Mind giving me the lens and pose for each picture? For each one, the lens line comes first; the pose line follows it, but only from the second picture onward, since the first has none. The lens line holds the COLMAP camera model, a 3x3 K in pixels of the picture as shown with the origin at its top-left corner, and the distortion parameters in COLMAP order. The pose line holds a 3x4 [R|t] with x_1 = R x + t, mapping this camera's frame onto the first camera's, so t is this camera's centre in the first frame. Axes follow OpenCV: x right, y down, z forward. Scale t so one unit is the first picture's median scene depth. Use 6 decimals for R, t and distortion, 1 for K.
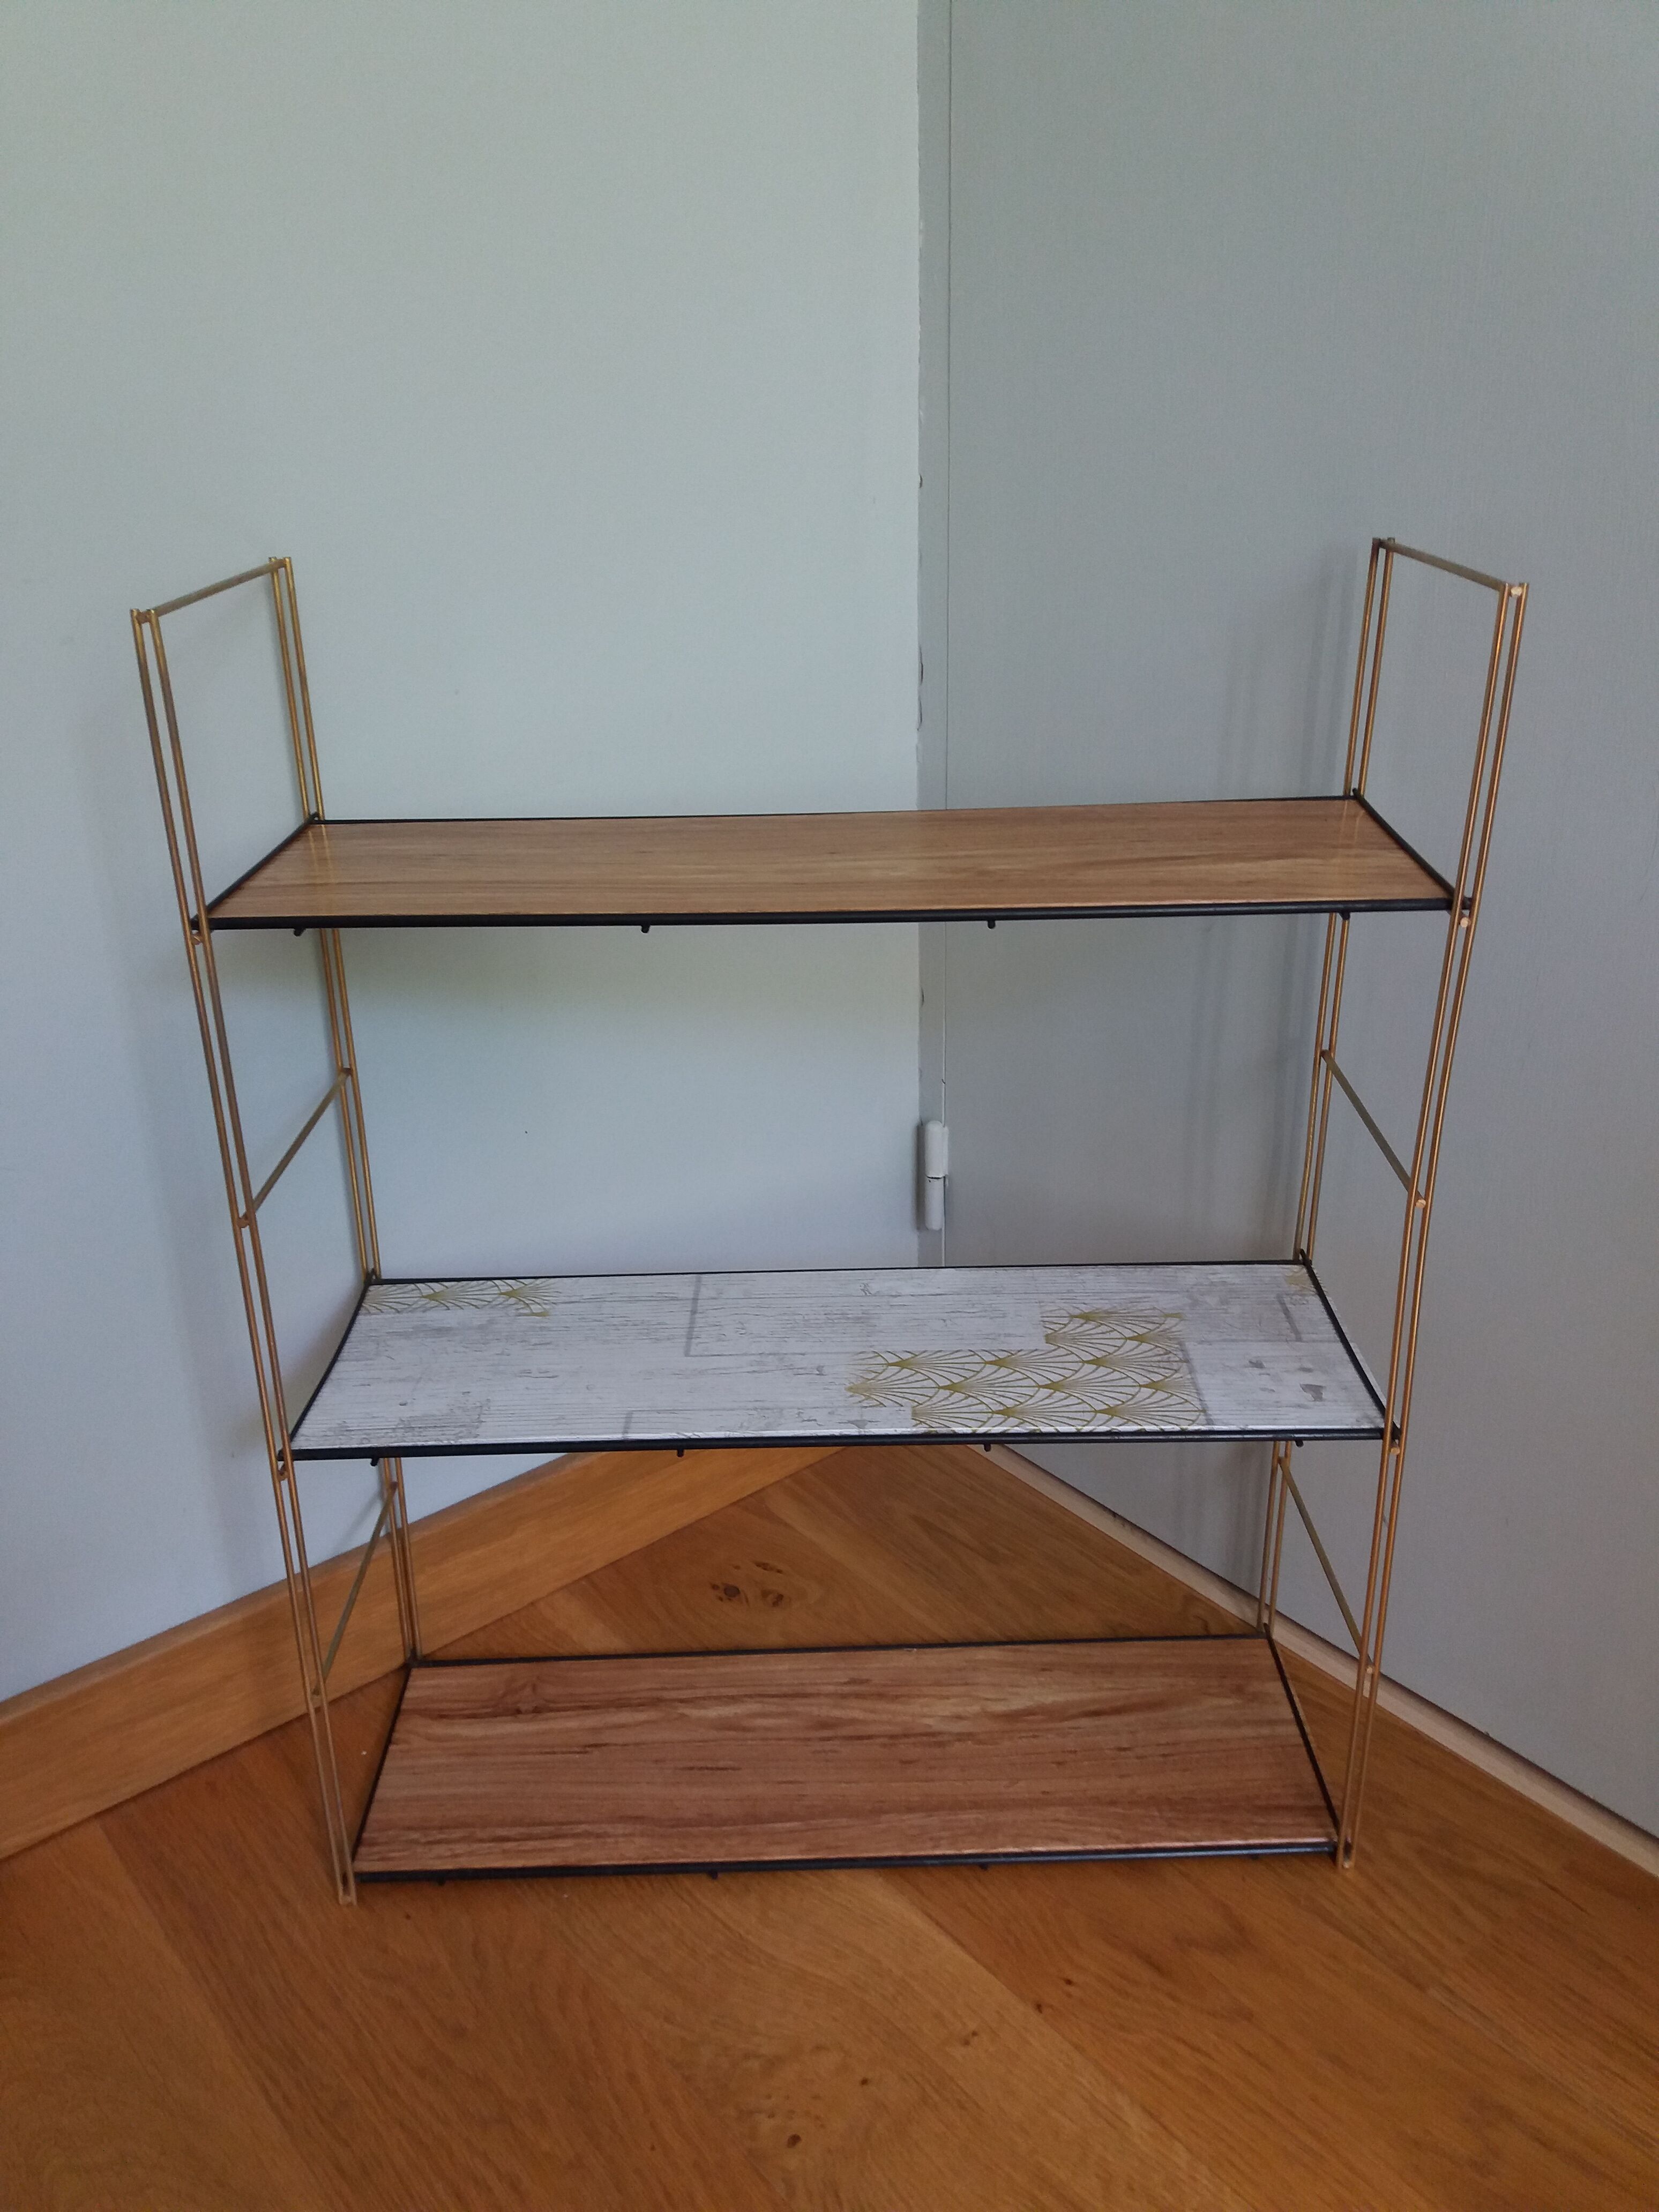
lens RADIAL K [[1800.0, 0, 822.5], [0, 1800.0, 1098.3], [0, 0, 1]] dist [0.033359, -0.077909]
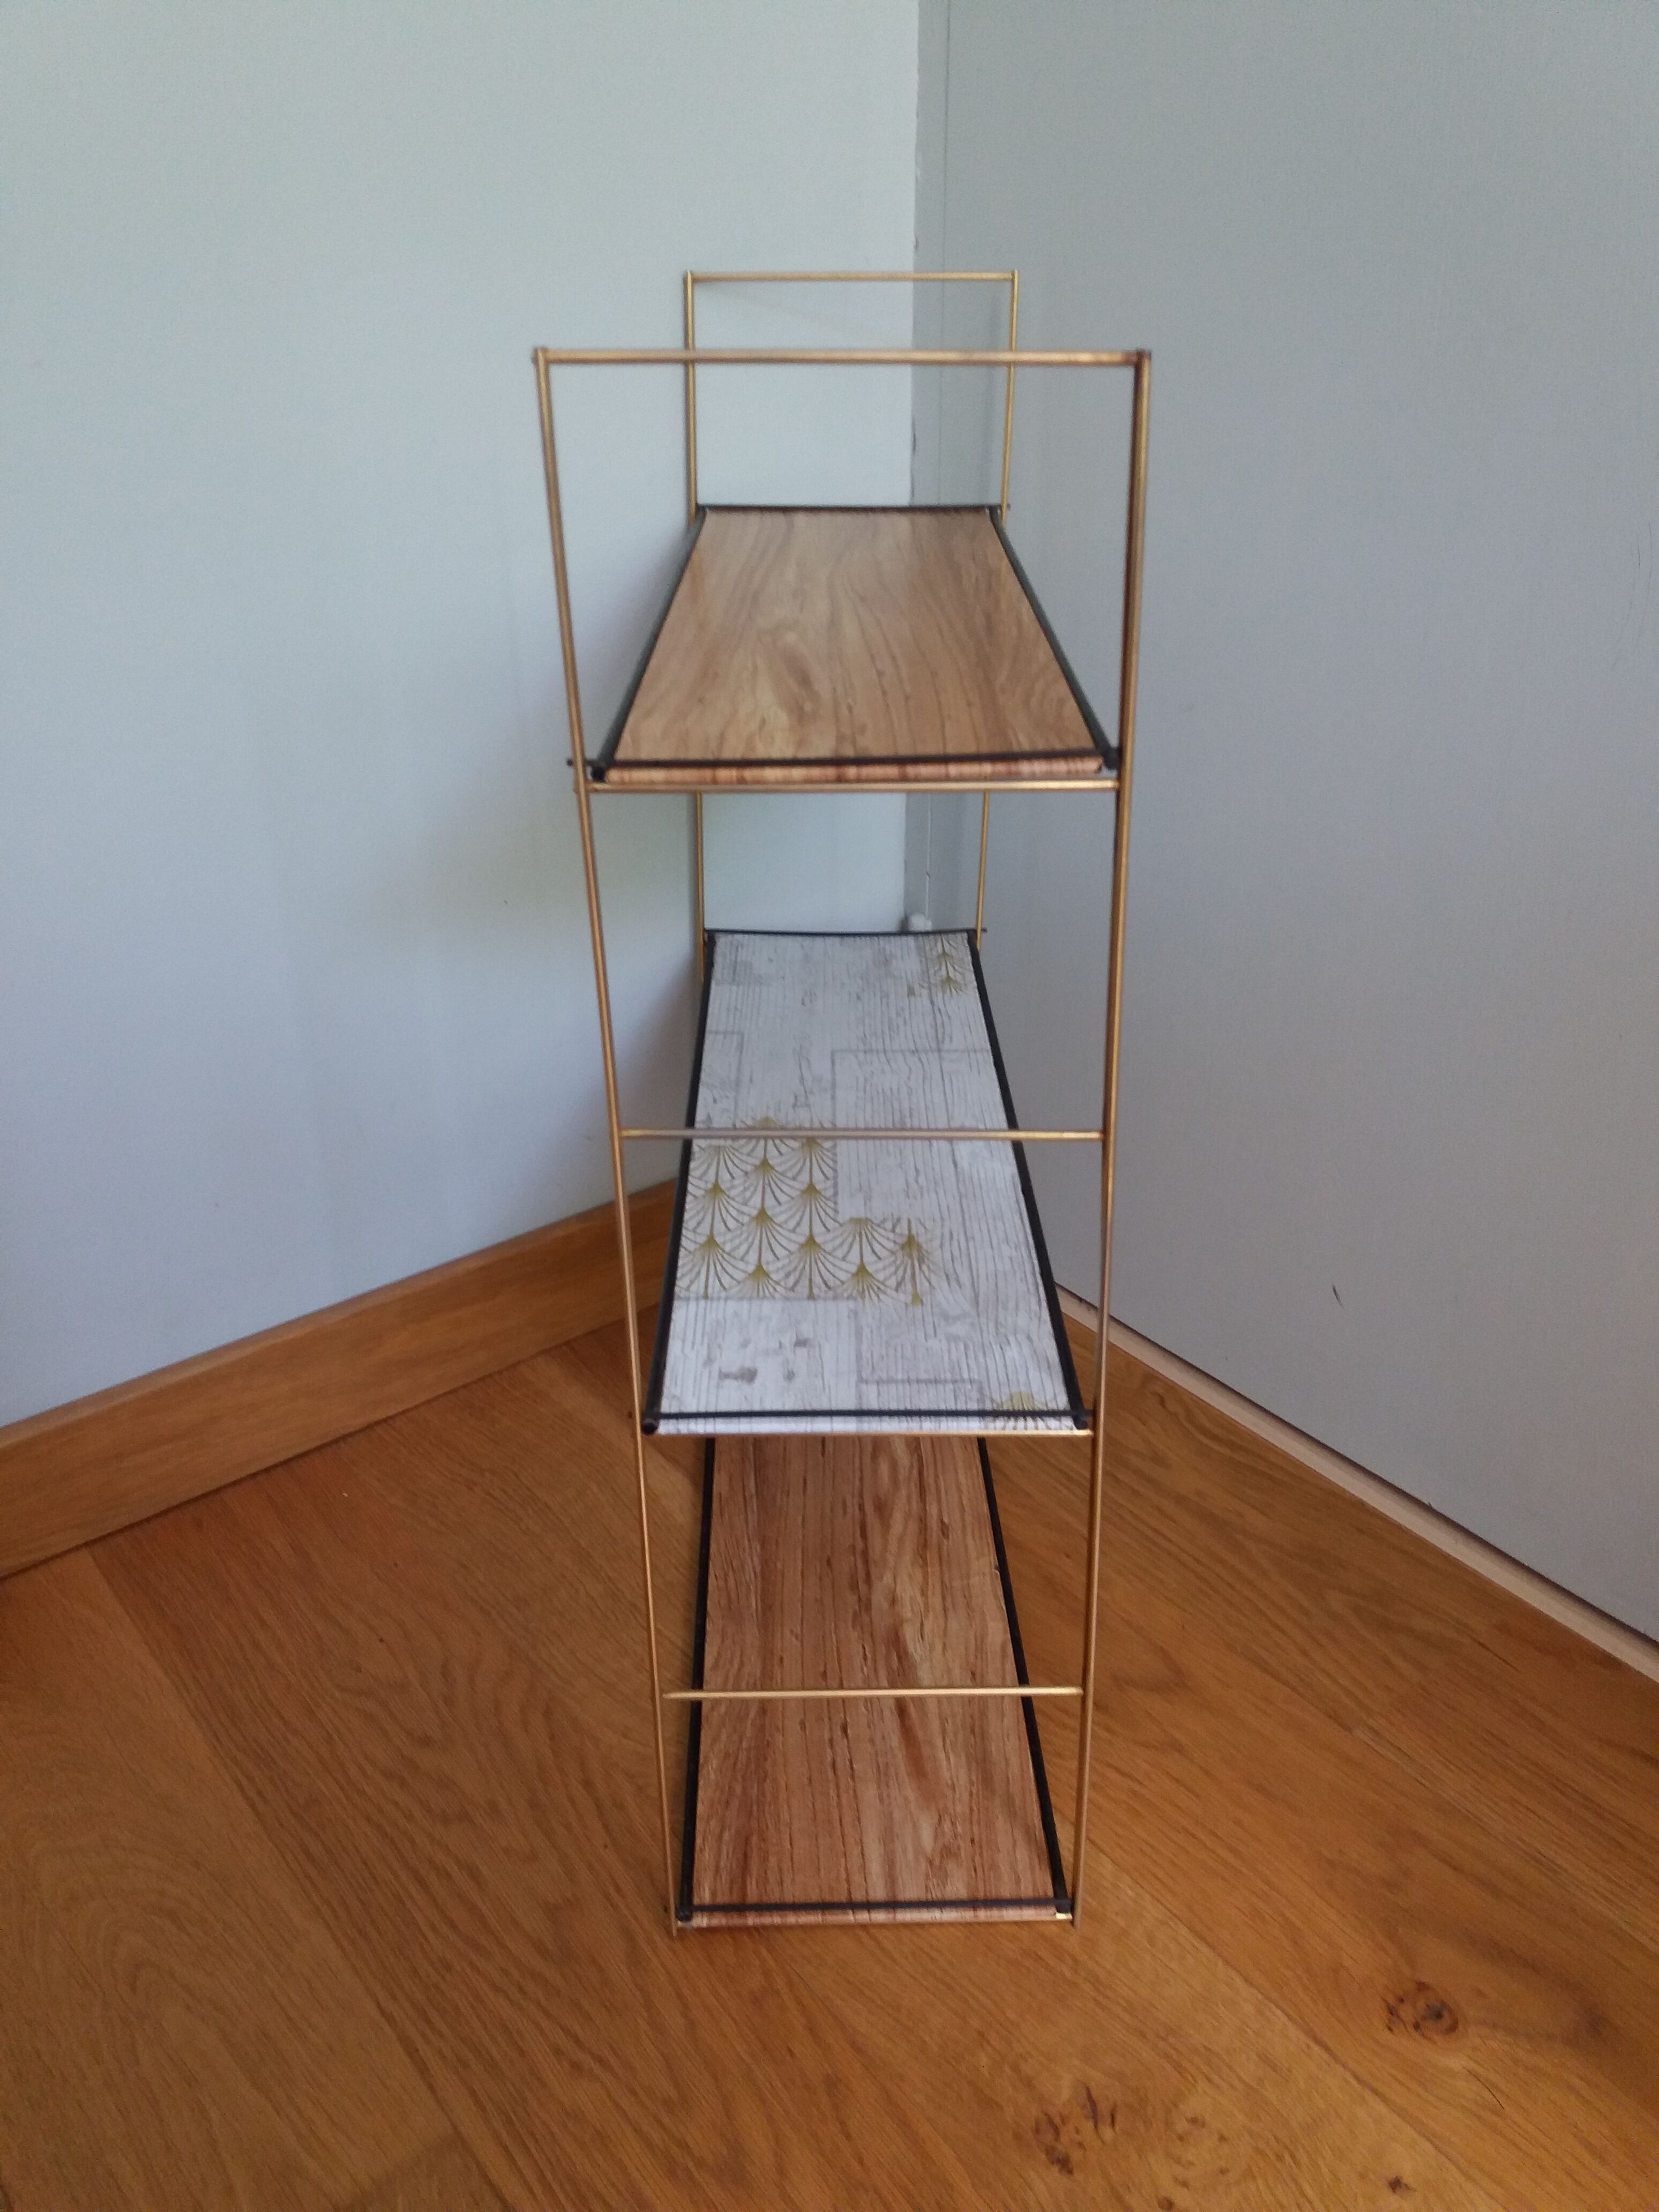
lens RADIAL K [[1800.0, 0, 794.7], [0, 1800.0, 917.0], [0, 0, 1]] dist [0.033359, -0.077909]
pose [[-0.004711, 0.370427, -0.928850, 0.878406], [-0.368876, 0.862710, 0.345921, -0.289724], [0.929467, 0.344260, 0.132578, 0.760444]]
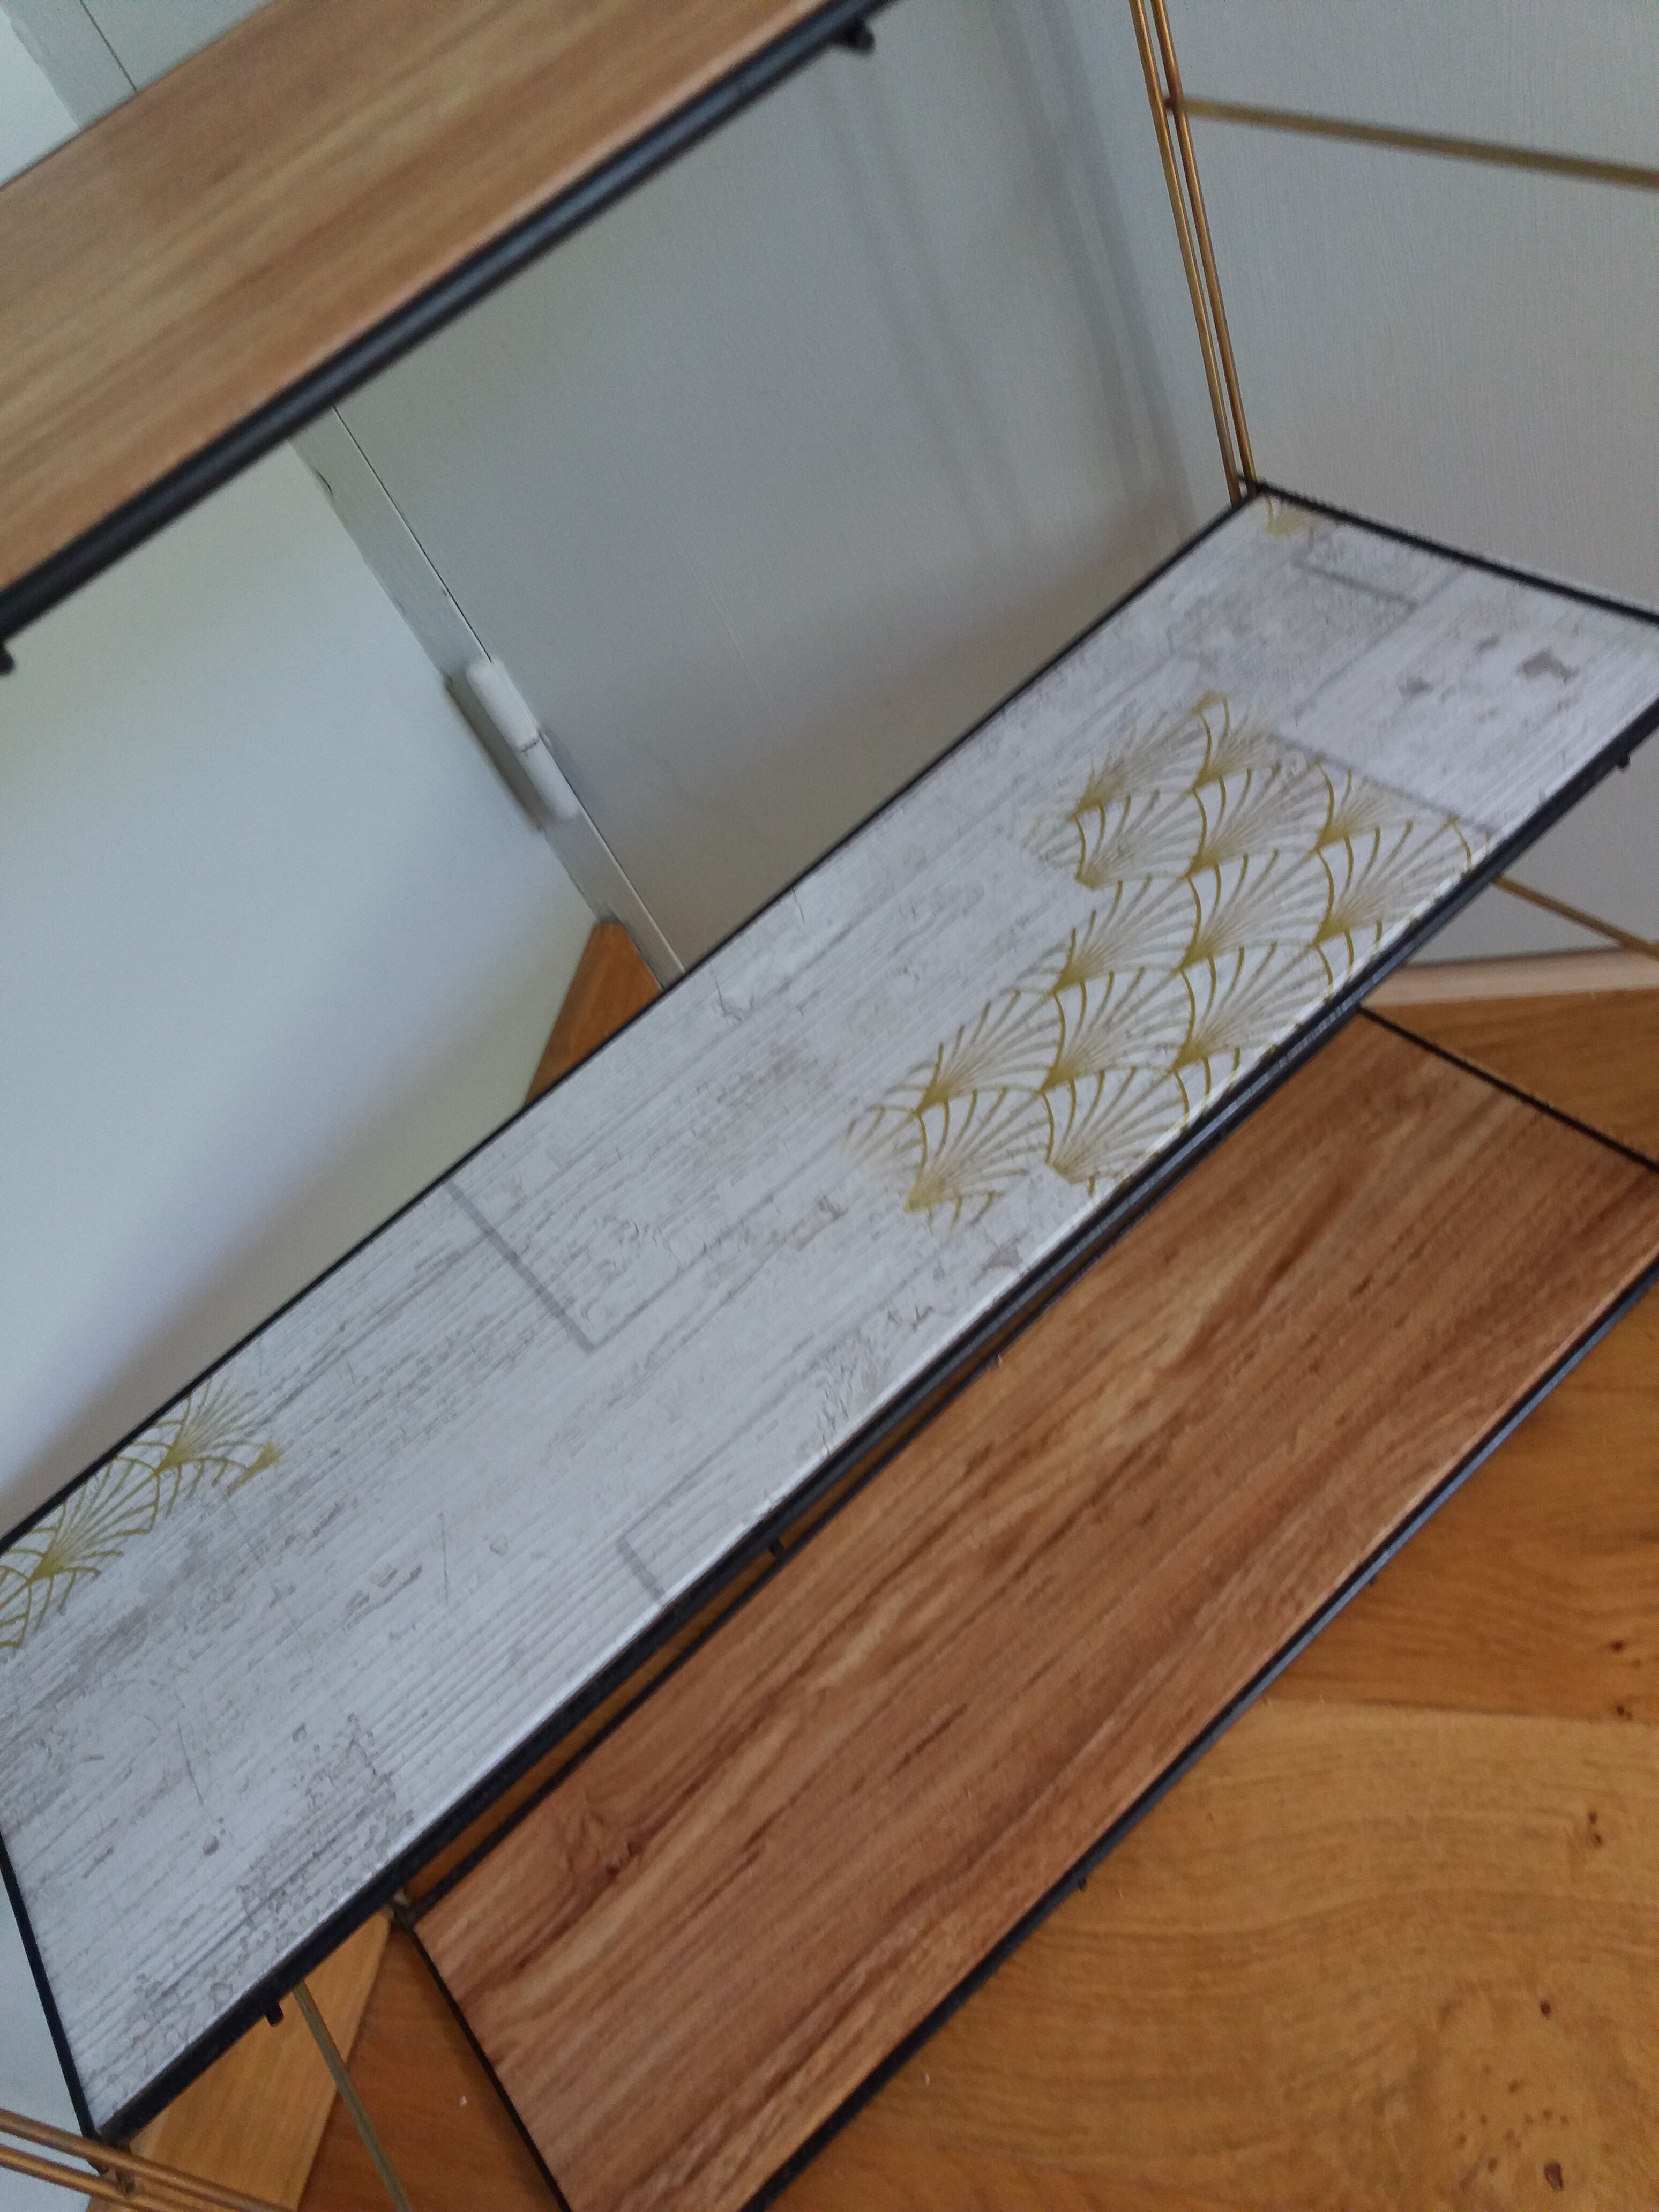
lens RADIAL K [[1800.0, 0, 813.5], [0, 1800.0, 1109.2], [0, 0, 1]] dist [0.033359, -0.077909]
pose [[0.748882, -0.632888, 0.196543, -0.080879], [0.530103, 0.750068, 0.395459, -0.067096], [-0.397702, -0.191964, 0.897208, 0.514481]]
